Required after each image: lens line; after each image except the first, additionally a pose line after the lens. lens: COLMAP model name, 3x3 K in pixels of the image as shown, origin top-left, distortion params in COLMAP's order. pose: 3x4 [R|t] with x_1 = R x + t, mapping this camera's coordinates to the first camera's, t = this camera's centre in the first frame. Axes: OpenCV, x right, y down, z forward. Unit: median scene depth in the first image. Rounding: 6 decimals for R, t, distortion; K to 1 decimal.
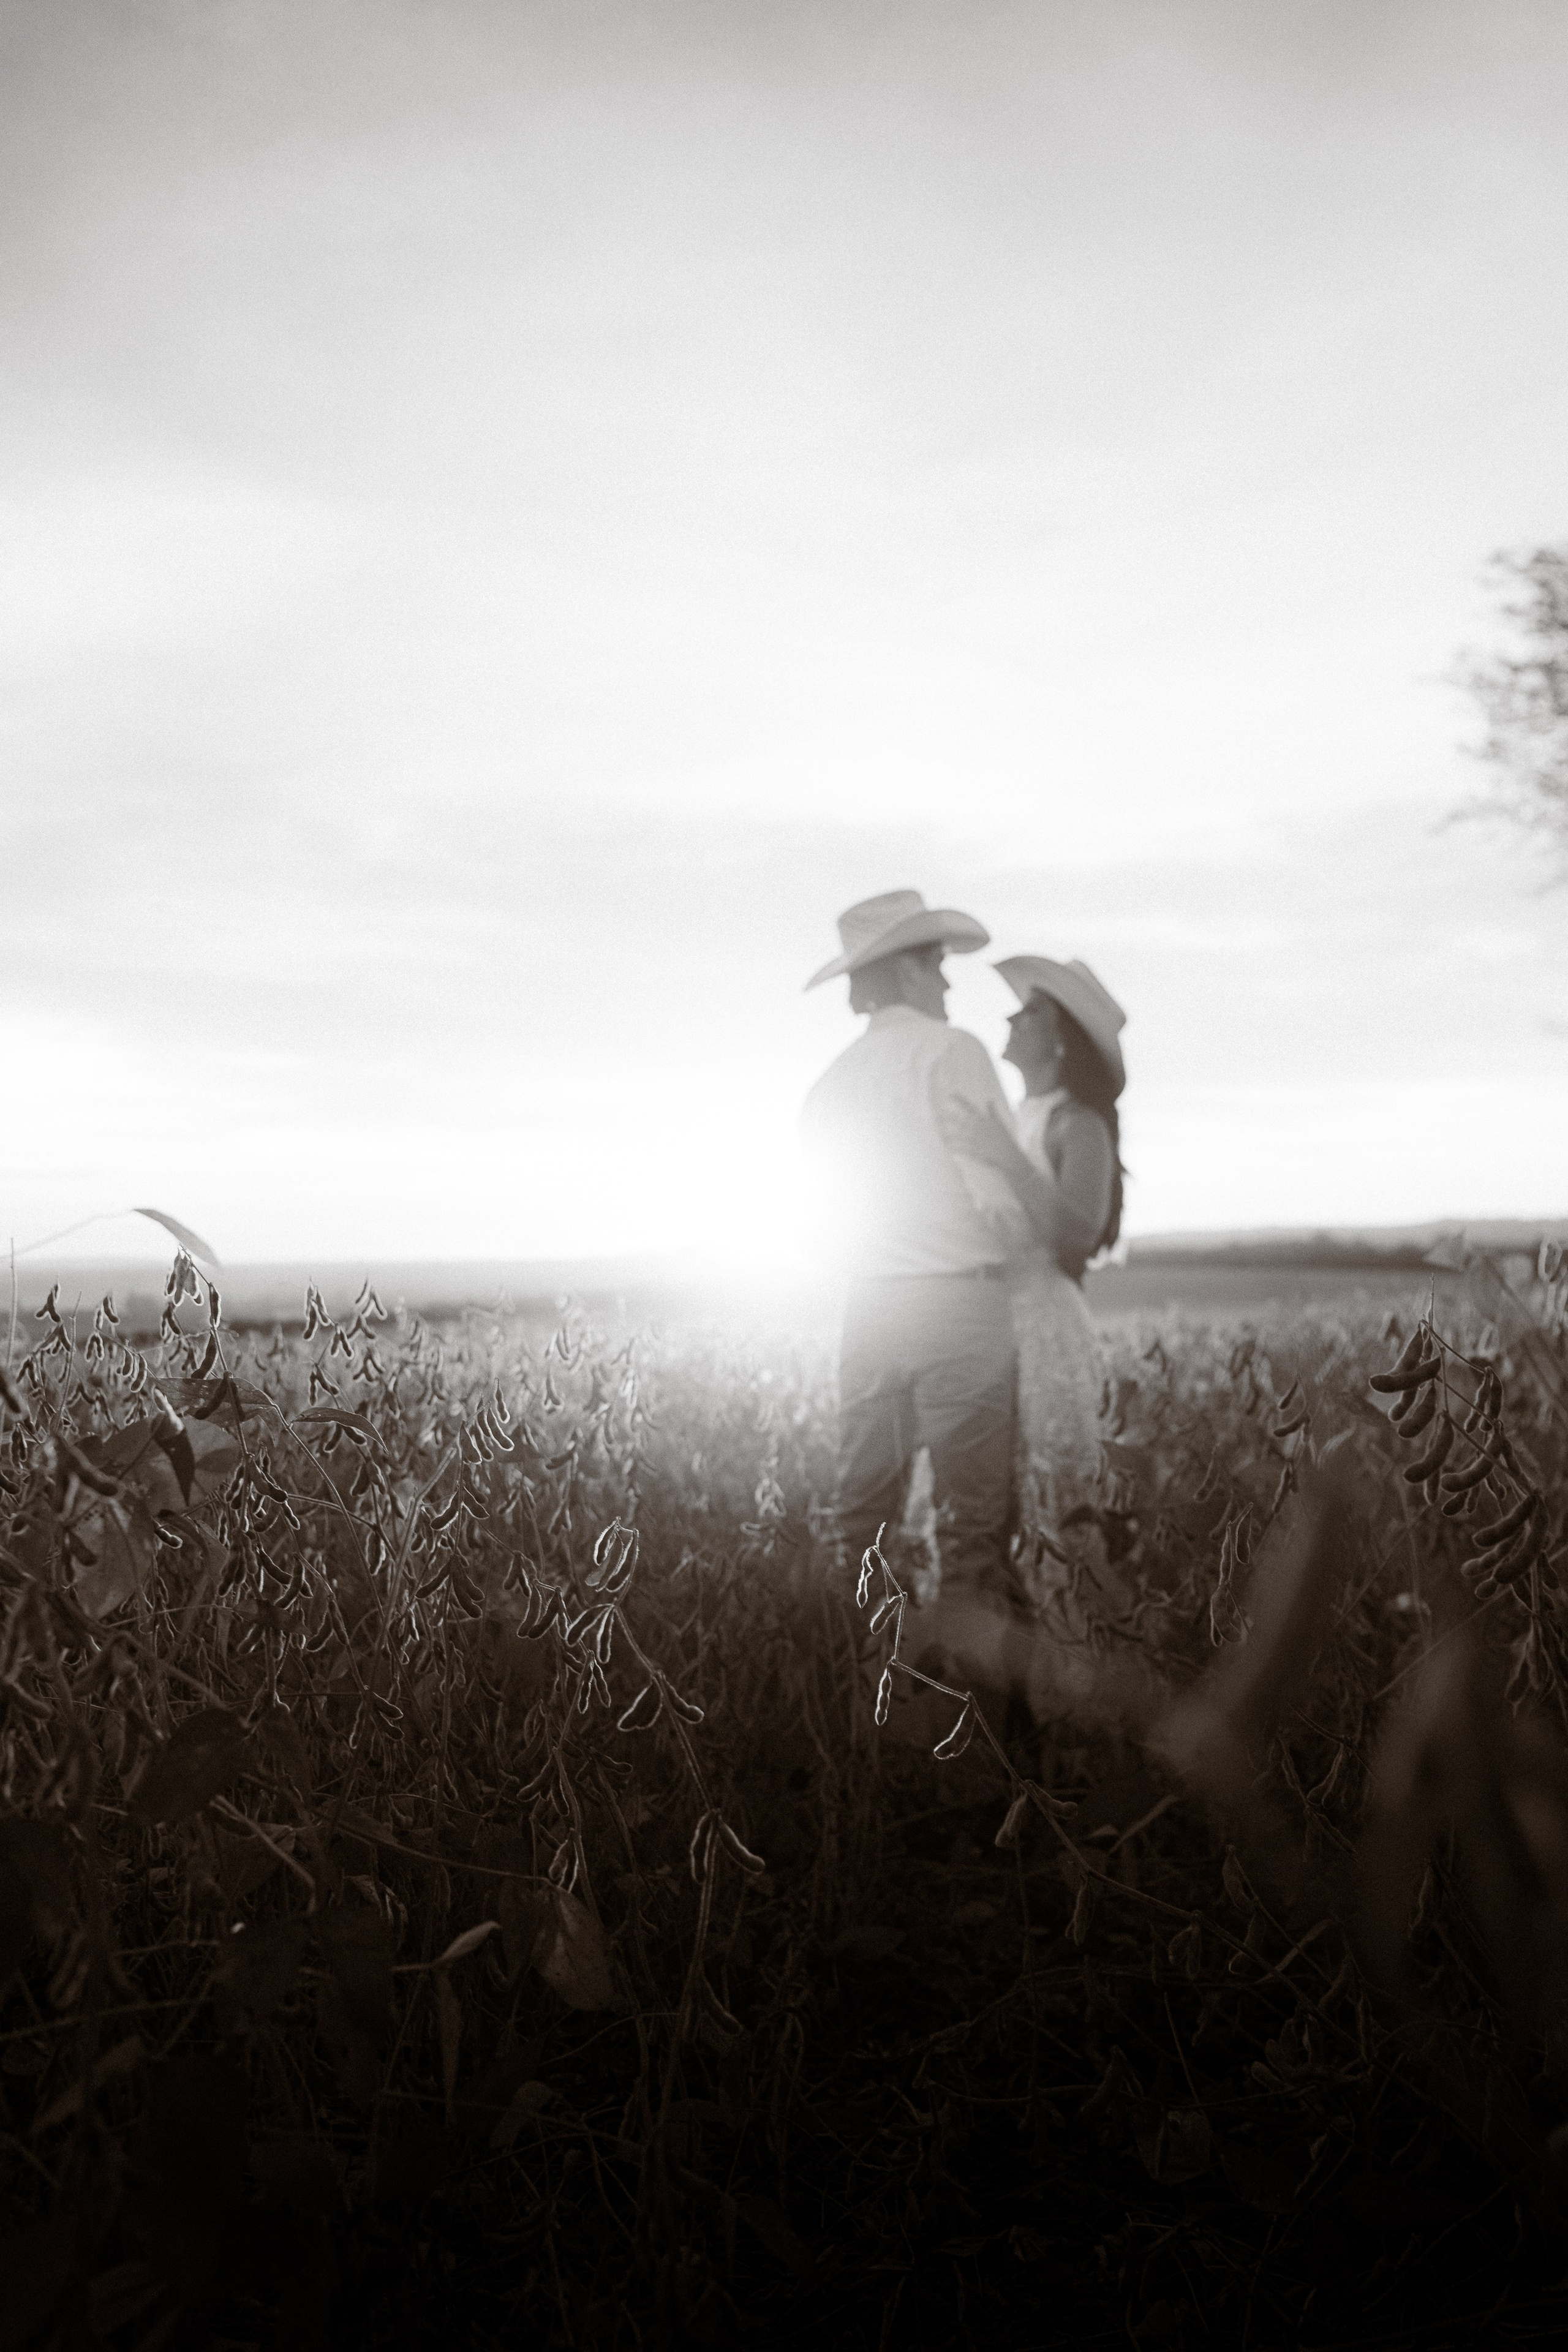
lens RADIAL K [[1941.0, 0, 825.2], [0, 1941.0, 1175.3], [0, 0, 1]] dist [-0.092689, 0.004958]
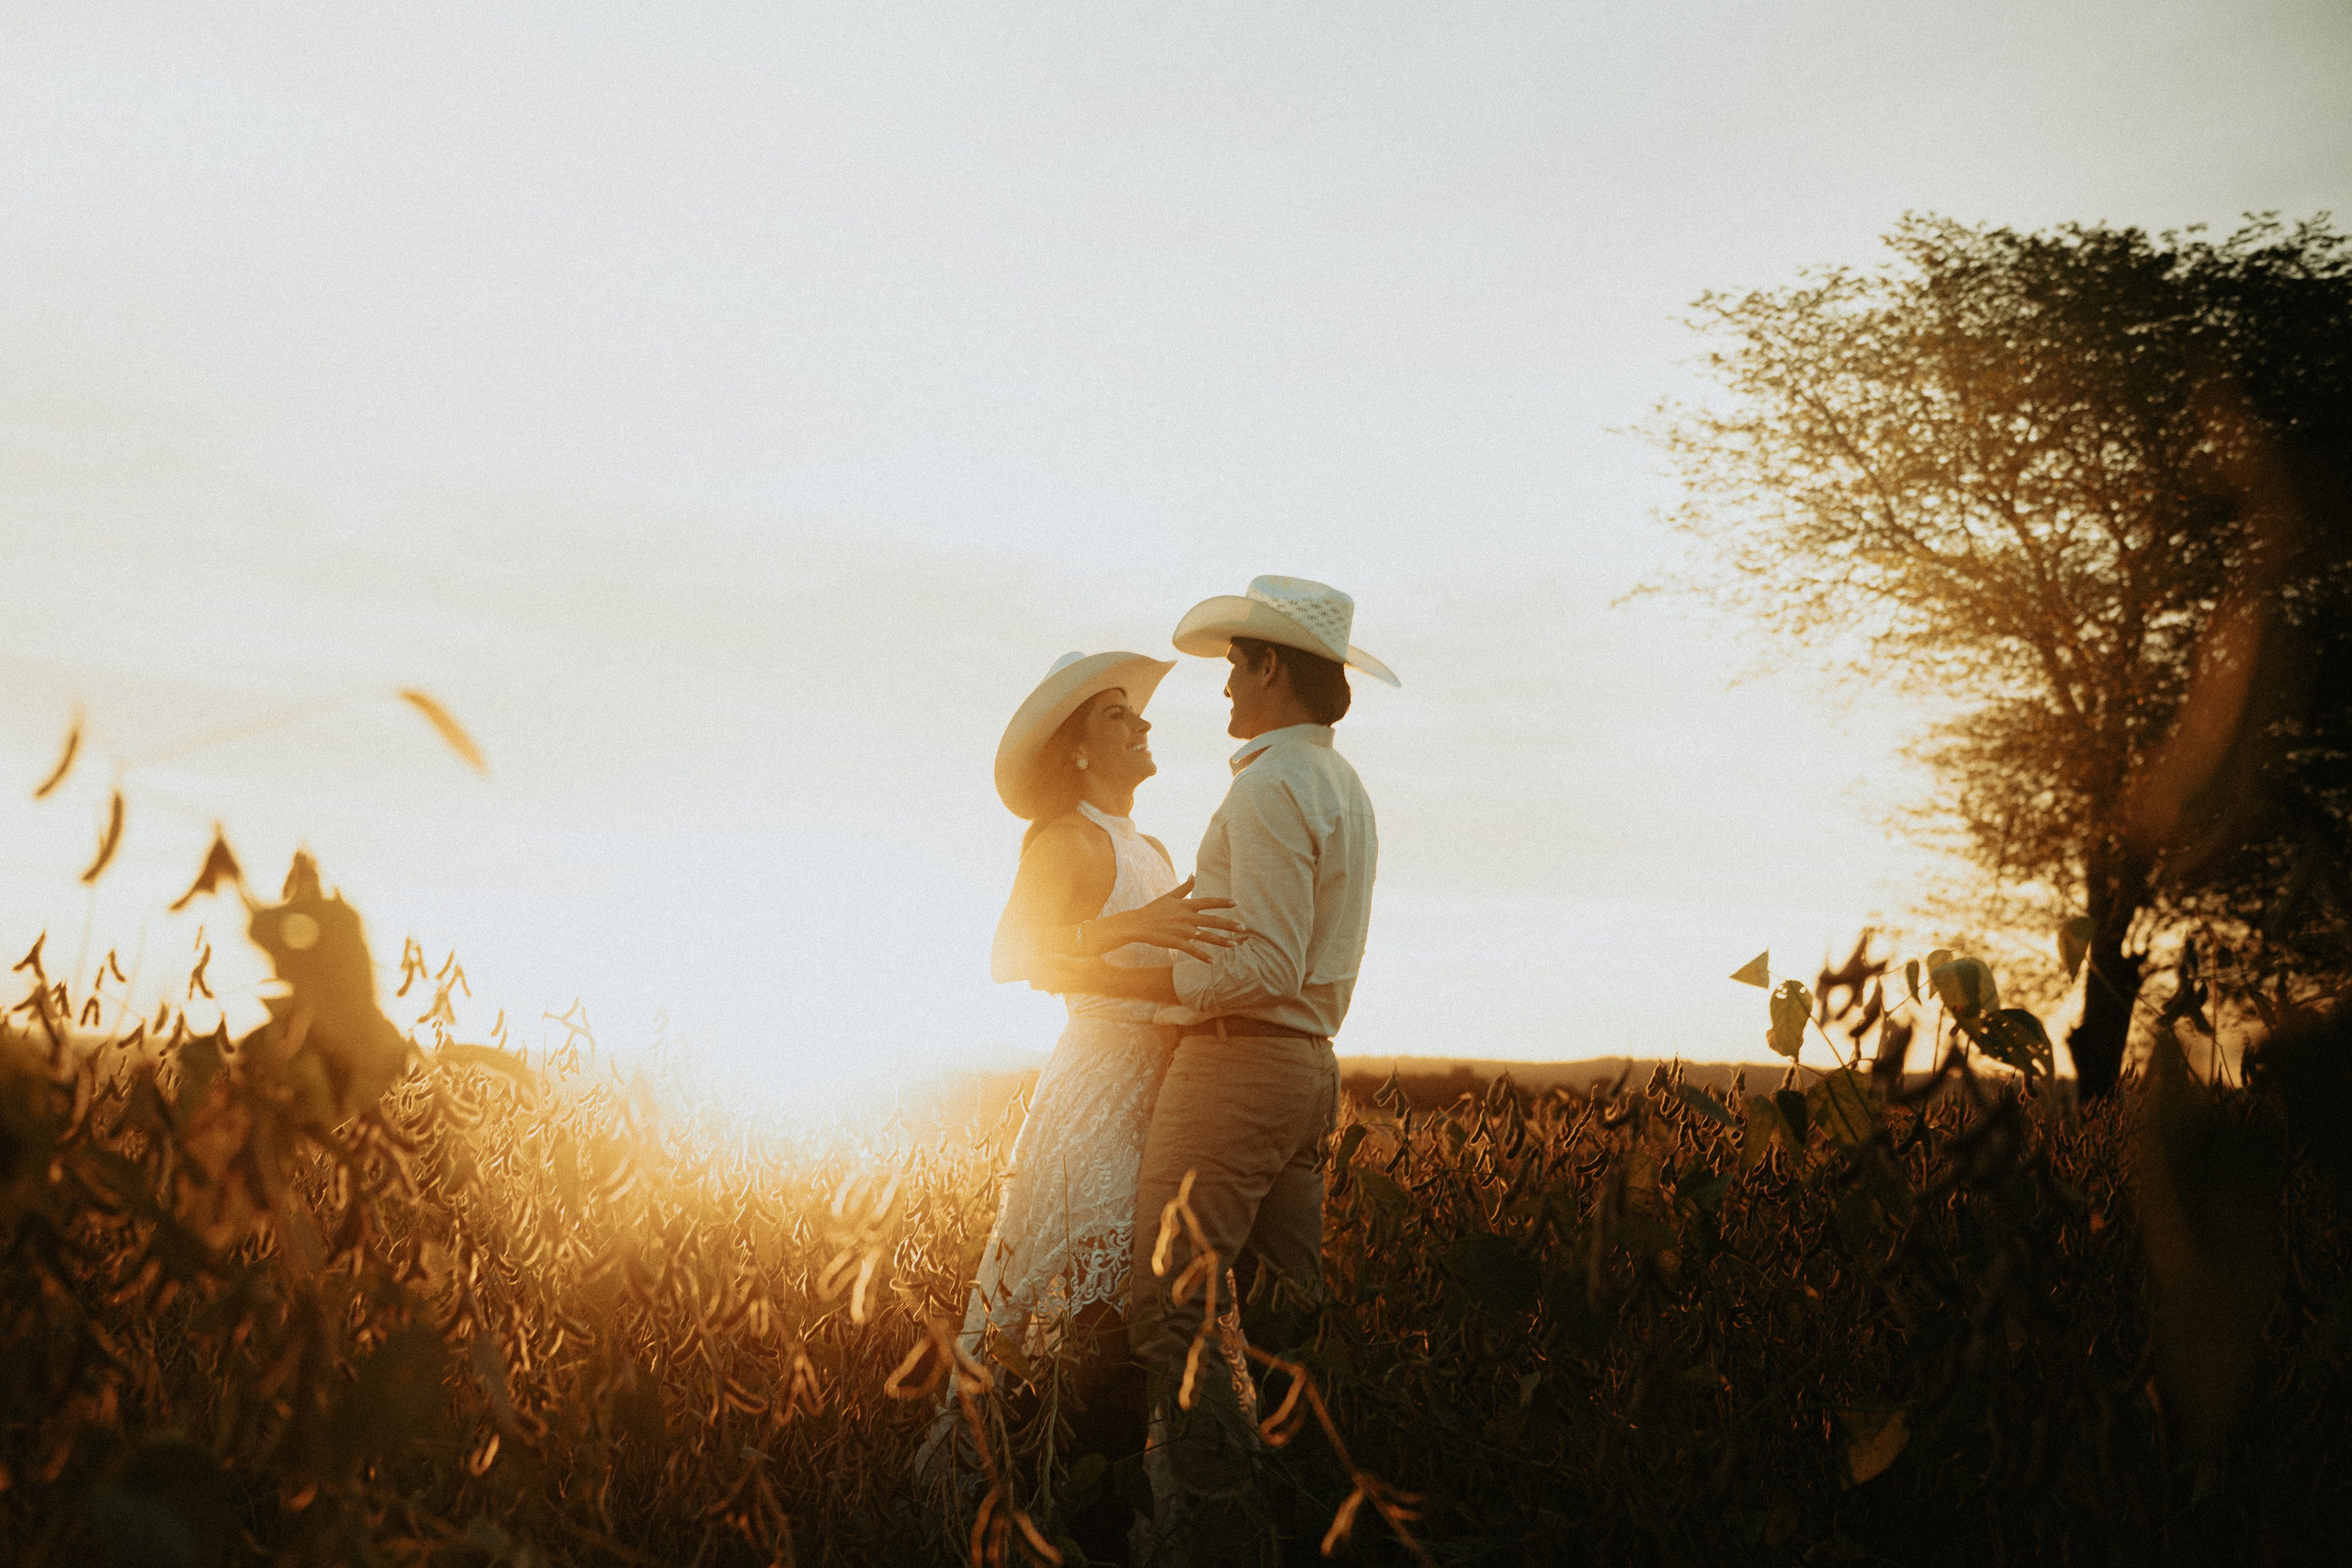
lens RADIAL K [[2338.0, 0, 1176.0], [0, 2338.0, 784.0], [0, 0, 1]] dist [-0.004125, -0.045435]
pose [[0.987860, 0.067593, 0.139867, -0.085753], [-0.053624, 0.993406, -0.101338, 0.073361], [-0.145795, 0.092608, 0.984971, -0.019831]]
